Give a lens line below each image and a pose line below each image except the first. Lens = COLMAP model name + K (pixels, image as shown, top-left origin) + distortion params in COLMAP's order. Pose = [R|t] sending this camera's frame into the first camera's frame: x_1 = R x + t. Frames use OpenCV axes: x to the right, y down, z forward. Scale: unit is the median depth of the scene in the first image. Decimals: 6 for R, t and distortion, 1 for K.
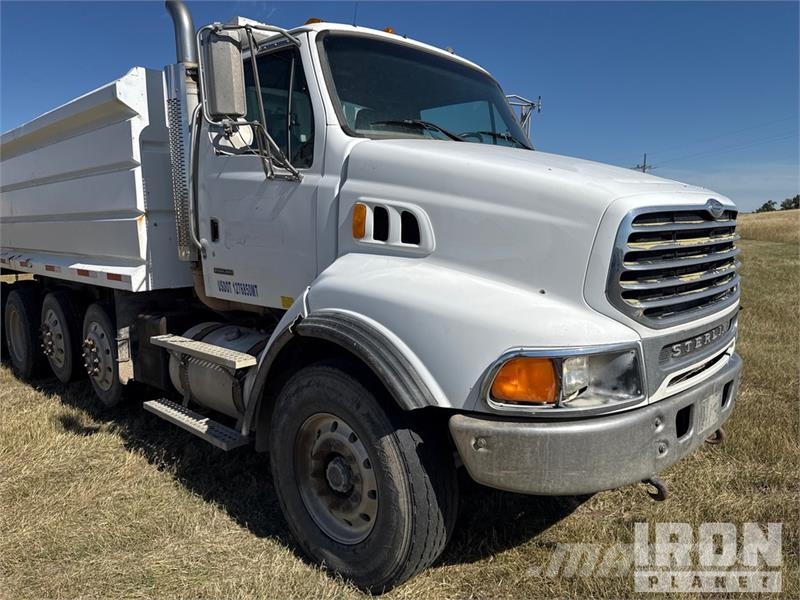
lens RADIAL K [[571.1, 0, 400.3], [0, 571.1, 297.9], [0, 0, 1]] dist [0.060738, -0.072121]
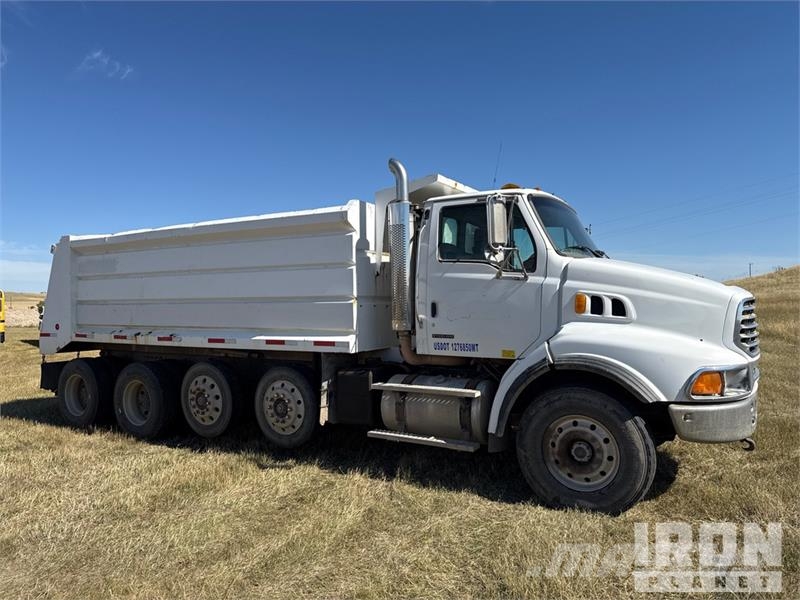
lens RADIAL K [[571.1, 0, 401.1], [0, 571.1, 294.2], [0, 0, 1]] dist [0.060738, -0.072121]
pose [[0.973832, 0.003054, 0.227248, -1.035026], [0.029293, 0.989883, -0.138832, 0.068193], [-0.225373, 0.141856, 0.963890, -0.604682]]
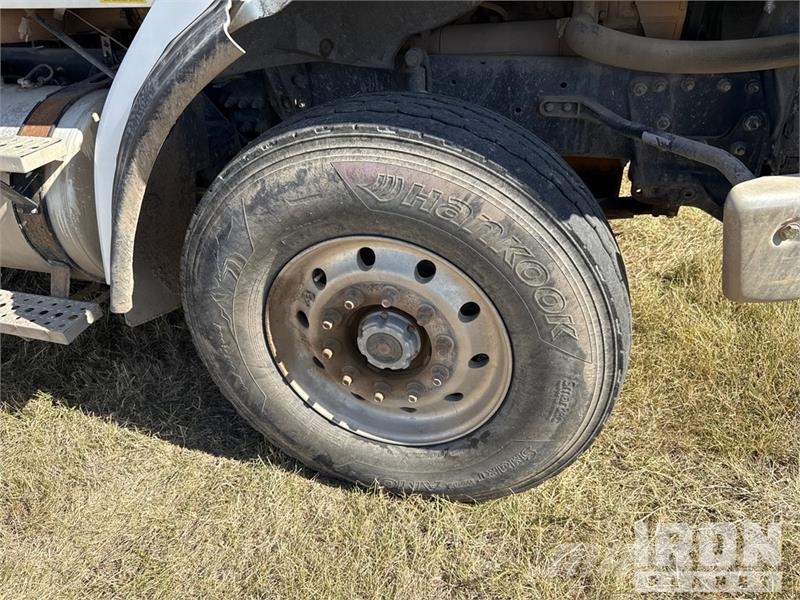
lens RADIAL K [[532.5, 0, 401.3], [0, 532.5, 295.1], [0, 0, 1]] dist [0.012188, 0.000474]
pose [[0.875322, -0.280097, 0.394154, -0.277095], [0.085949, 0.892288, 0.443211, 0.062066], [-0.475841, -0.354075, 0.805113, 0.636850]]
